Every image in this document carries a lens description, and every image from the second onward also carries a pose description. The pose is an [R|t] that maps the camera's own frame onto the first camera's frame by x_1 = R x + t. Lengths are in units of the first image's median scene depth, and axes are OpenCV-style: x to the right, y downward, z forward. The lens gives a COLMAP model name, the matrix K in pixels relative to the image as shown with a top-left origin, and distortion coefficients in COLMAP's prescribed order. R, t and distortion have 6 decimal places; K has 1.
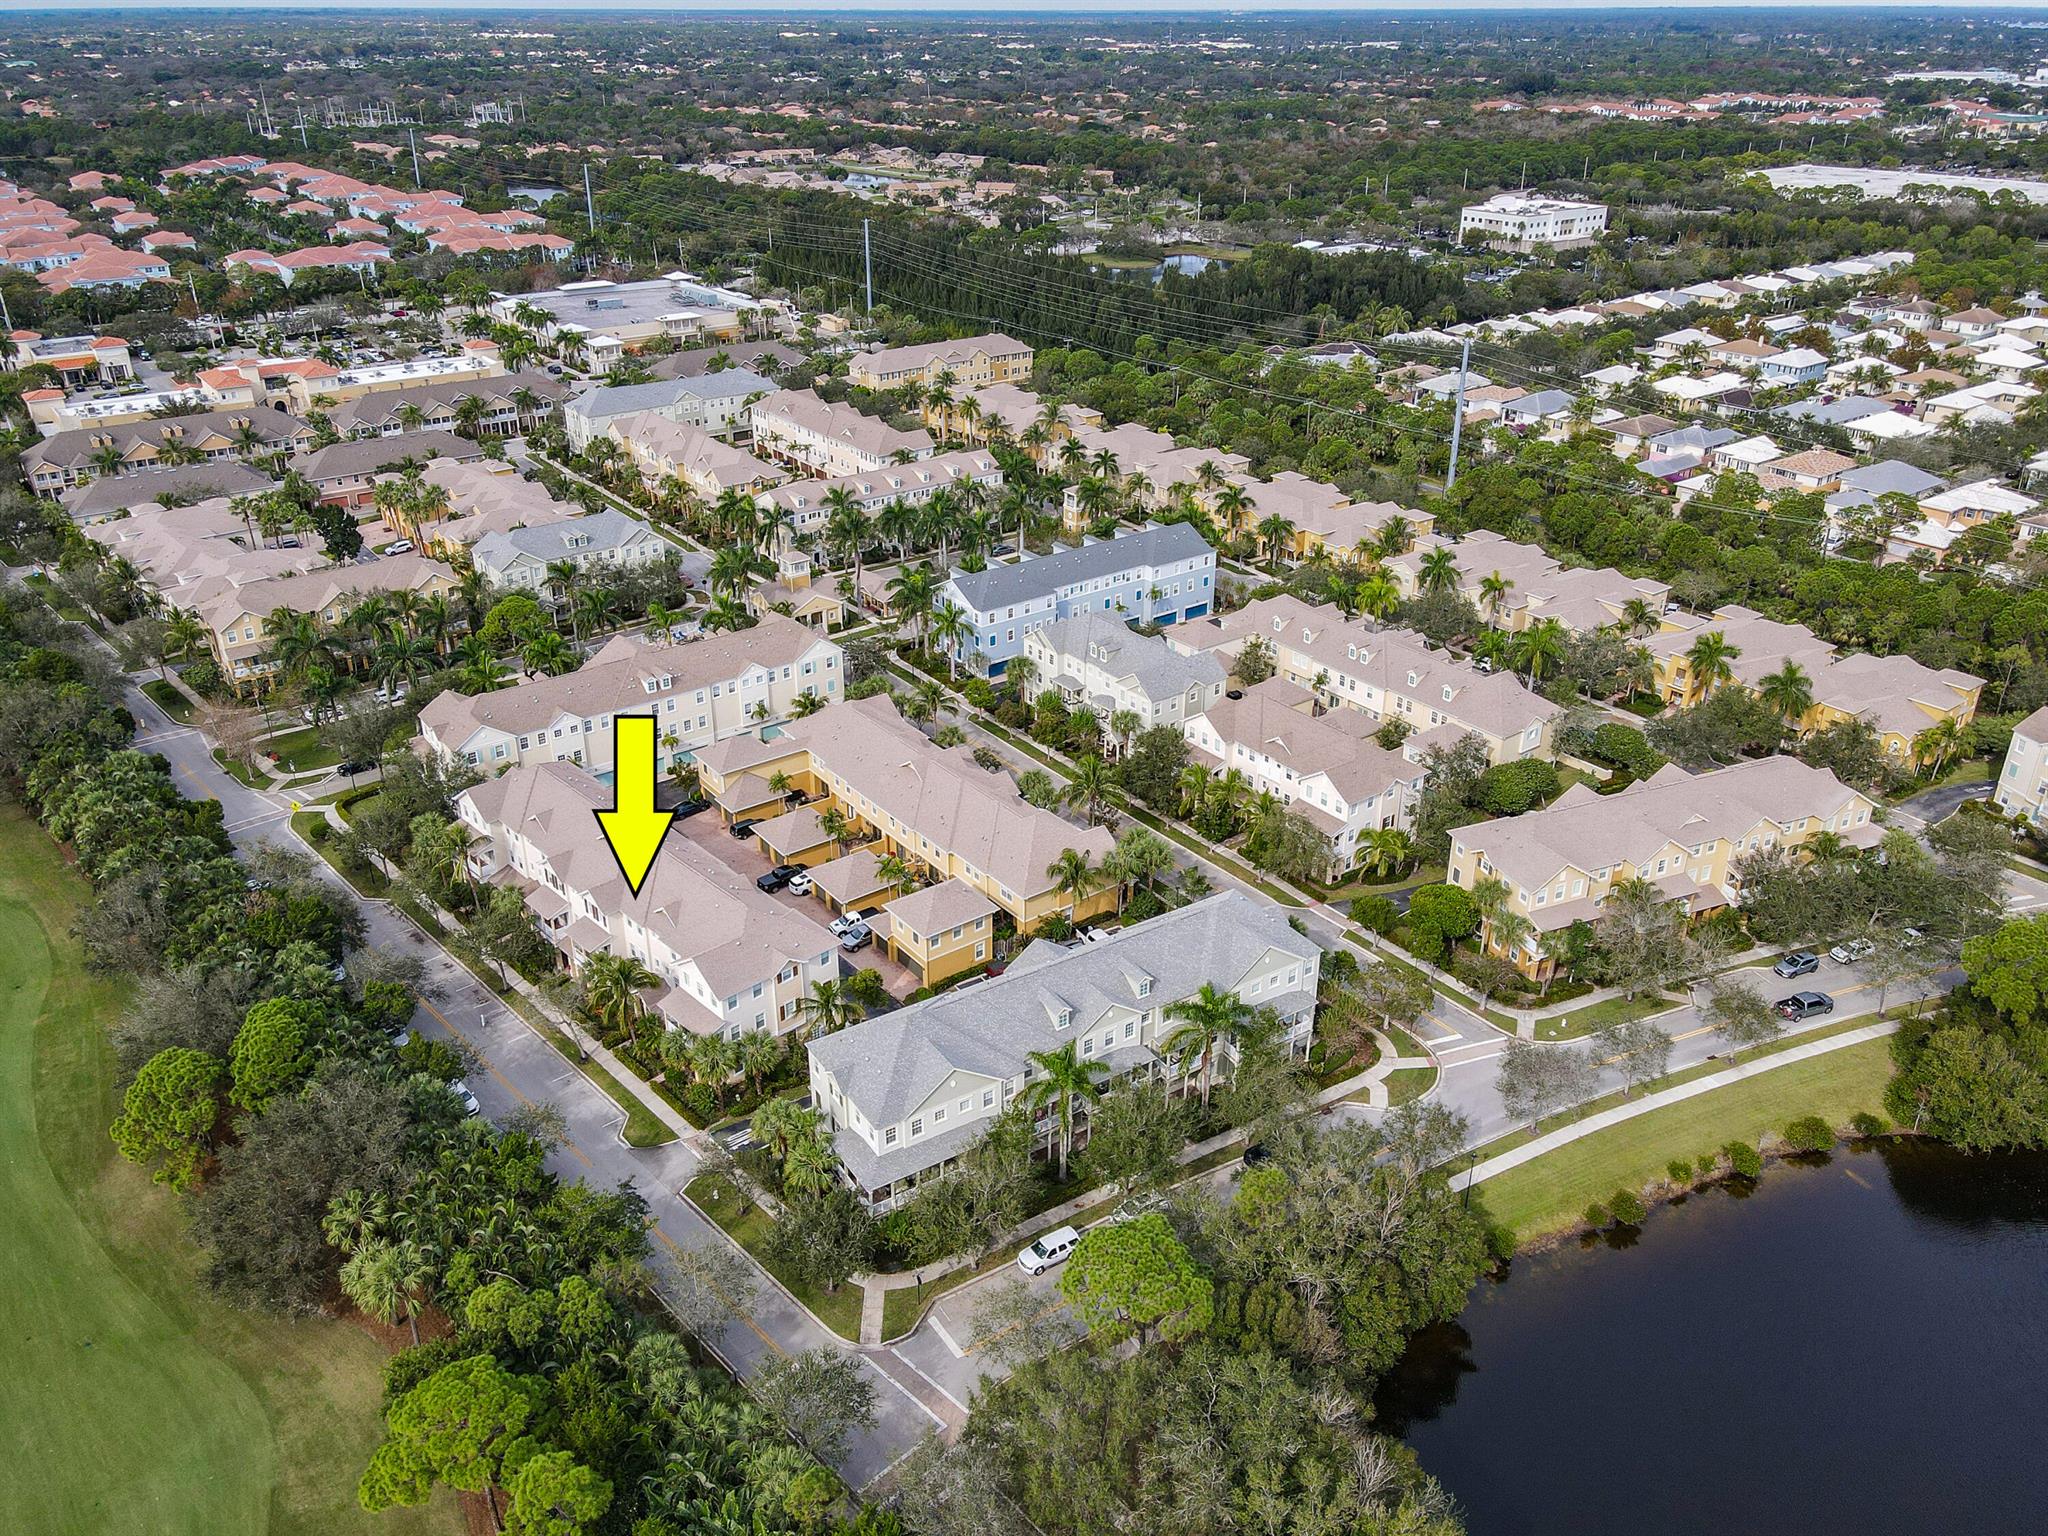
lens RADIAL K [[1530.4, 0, 1024.0], [0, 1530.4, 768.0], [0, 0, 1]] dist [0.007390, 0.028363]
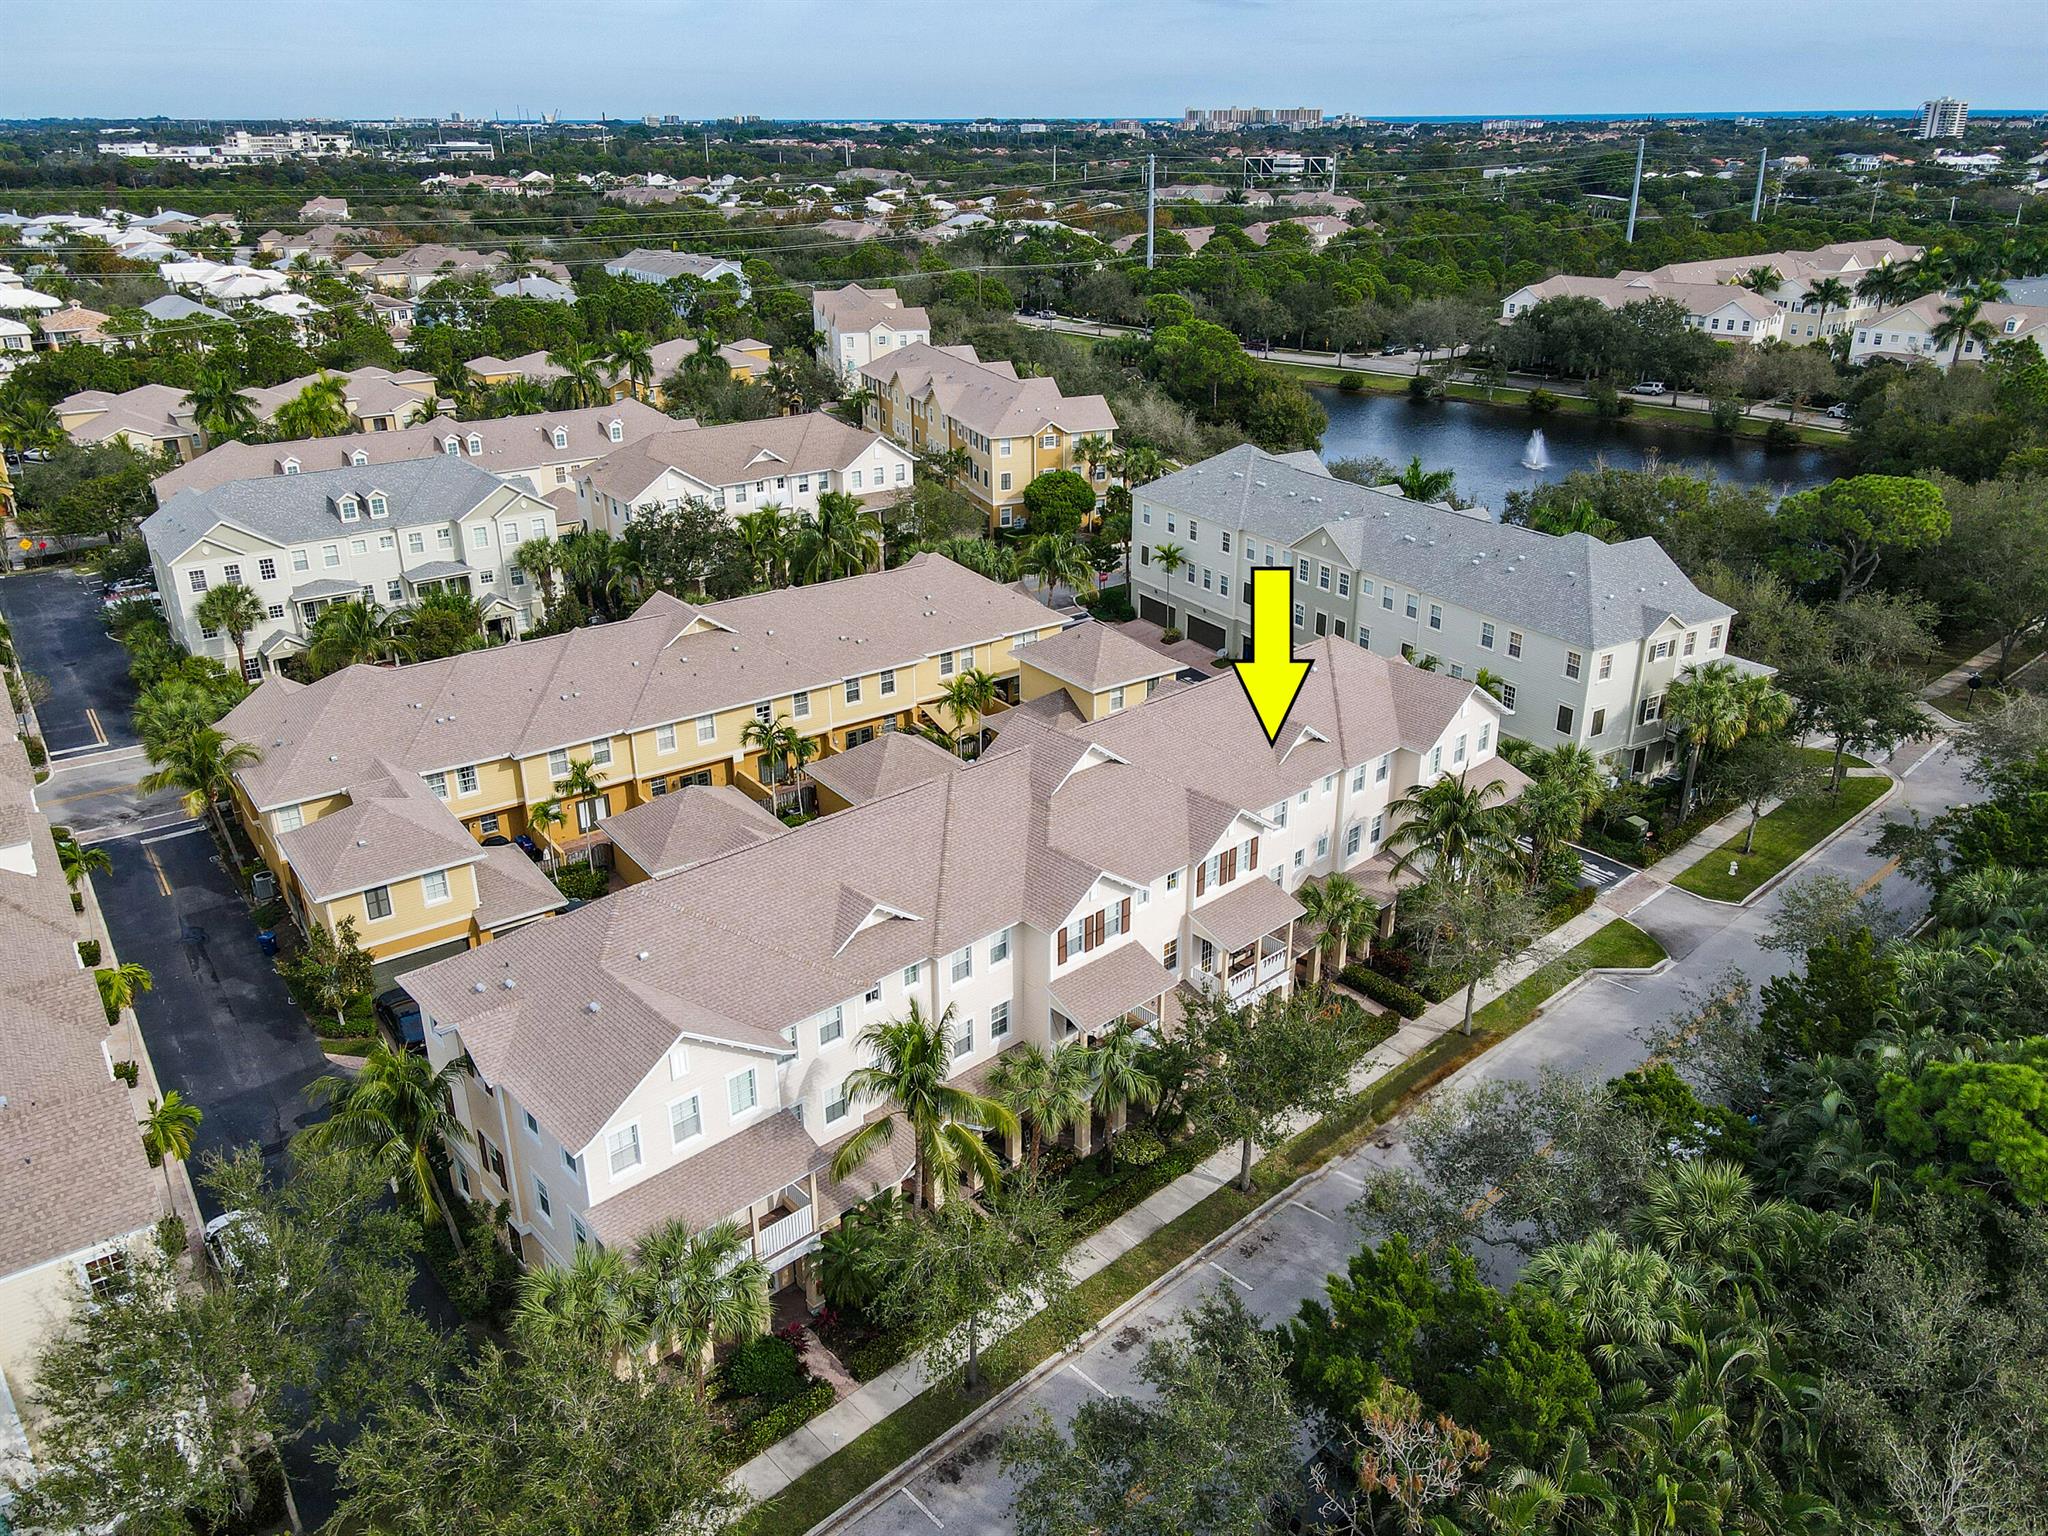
lens RADIAL K [[1514.2, 0, 1028.8], [0, 1514.2, 752.9], [0, 0, 1]] dist [0.044343, -0.033386]
pose [[0.006881, -0.386105, 0.922429, -0.688965], [0.453079, 0.823536, 0.341331, -0.110569], [-0.891444, 0.415585, 0.180603, 0.981548]]
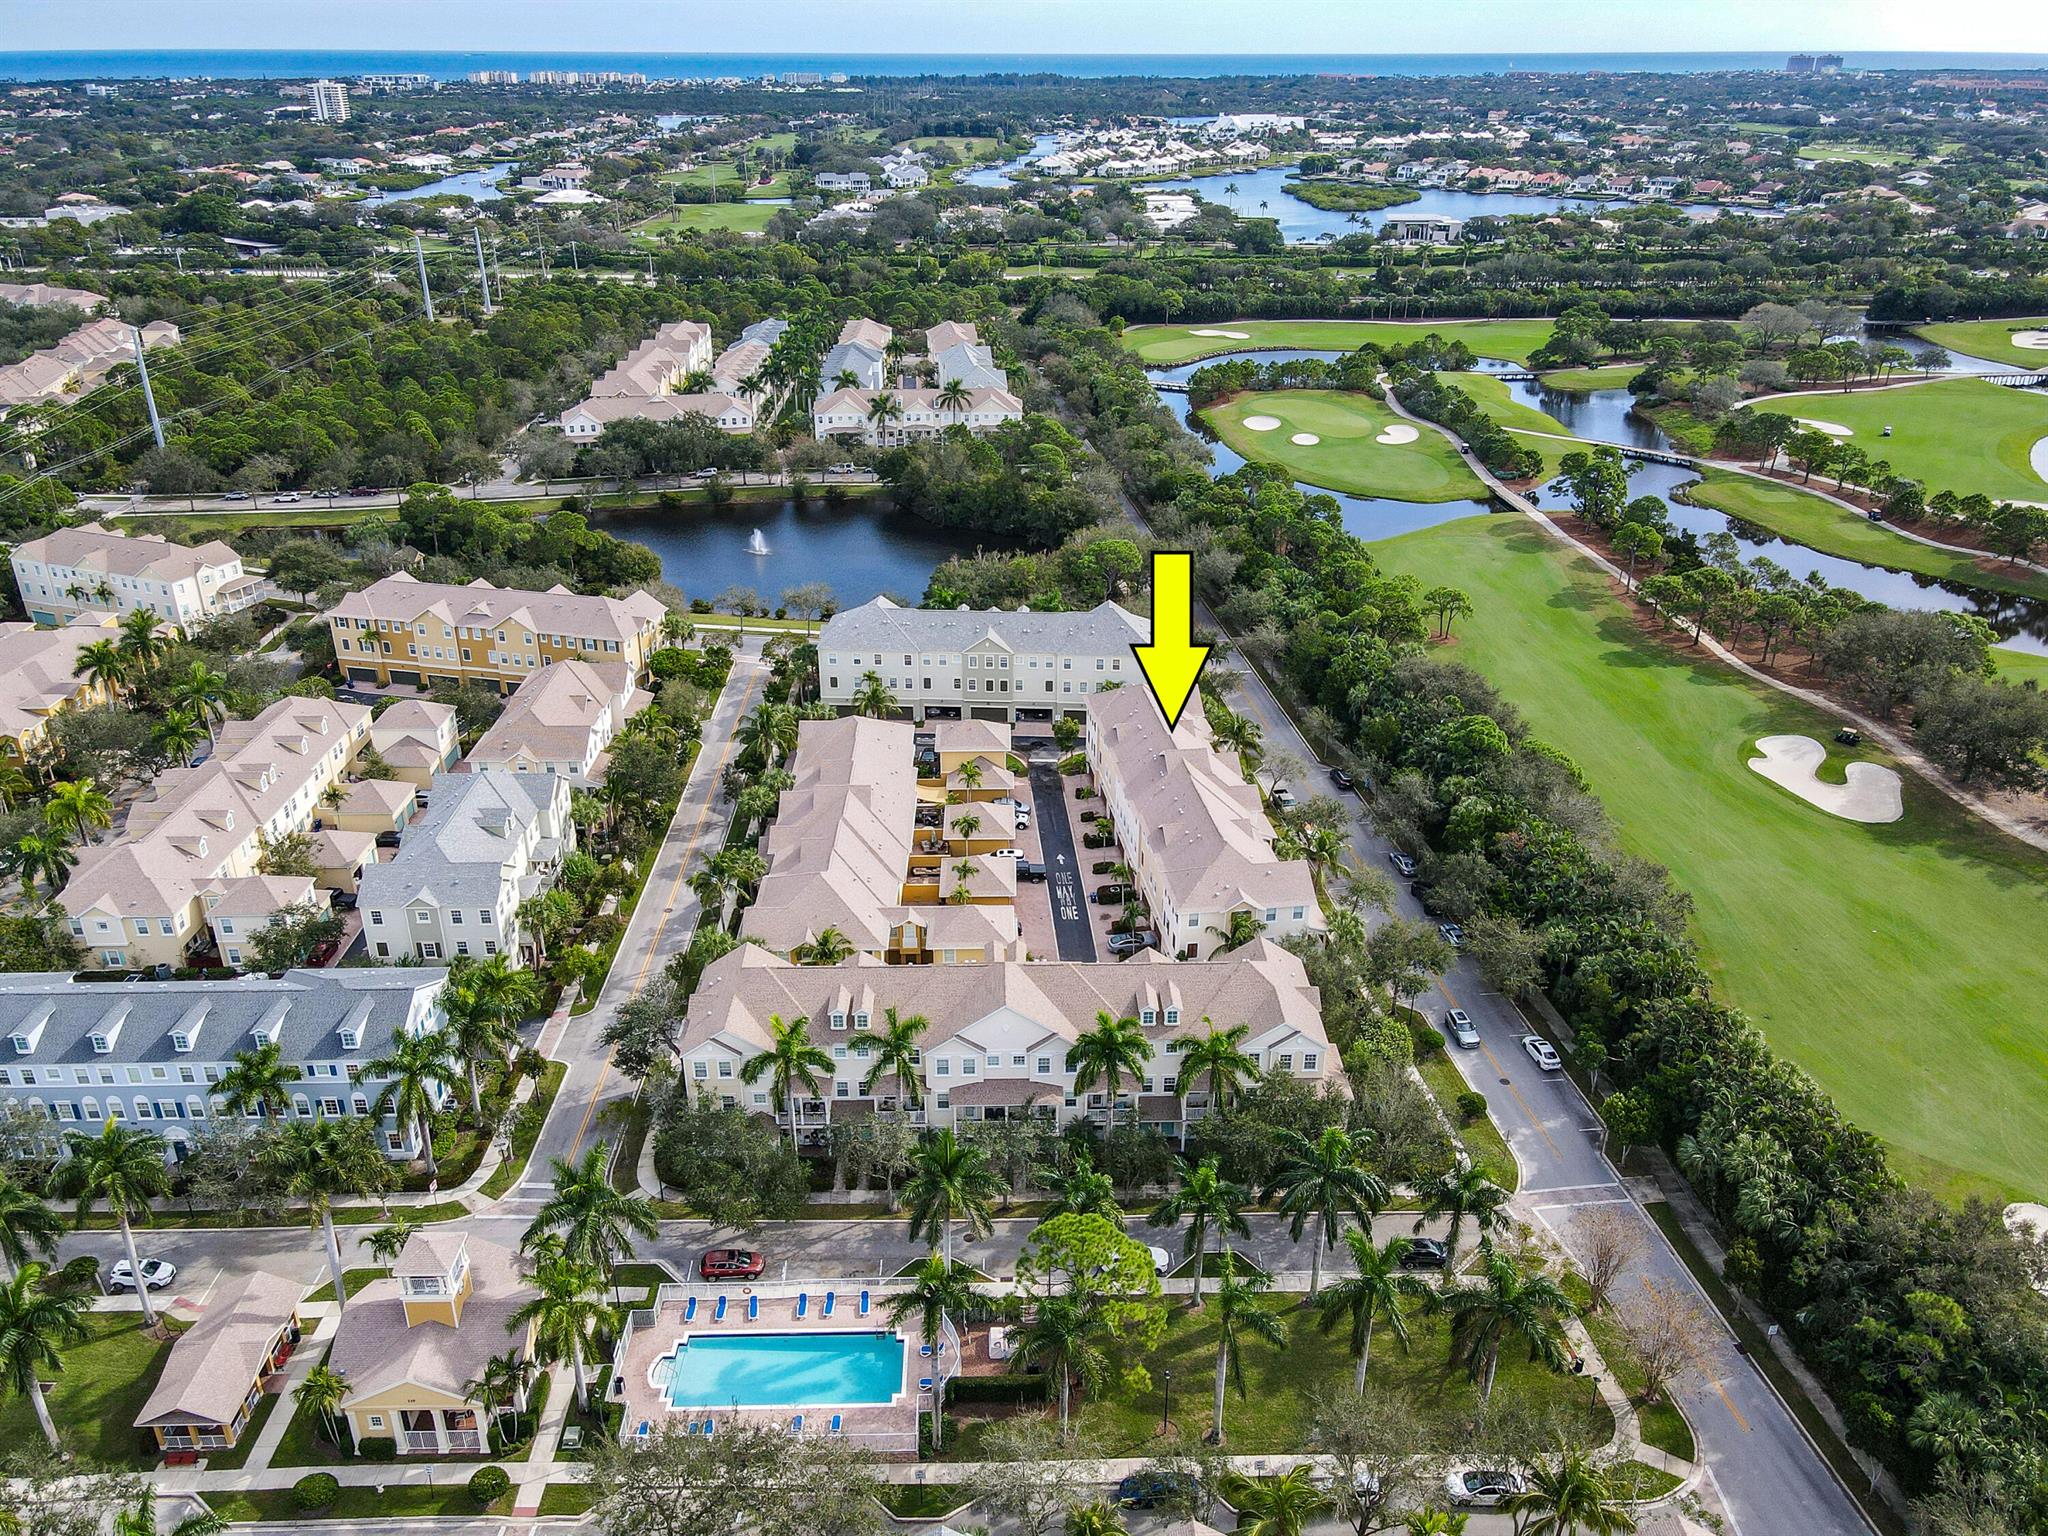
lens RADIAL K [[1530.4, 0, 1024.0], [0, 1530.4, 768.0], [0, 0, 1]] dist [0.007390, 0.028363]
pose [[-0.817961, -0.246405, 0.519831, -0.773593], [0.261270, 0.645935, 0.717291, -0.804154], [-0.512521, 0.722532, -0.463971, 1.654953]]
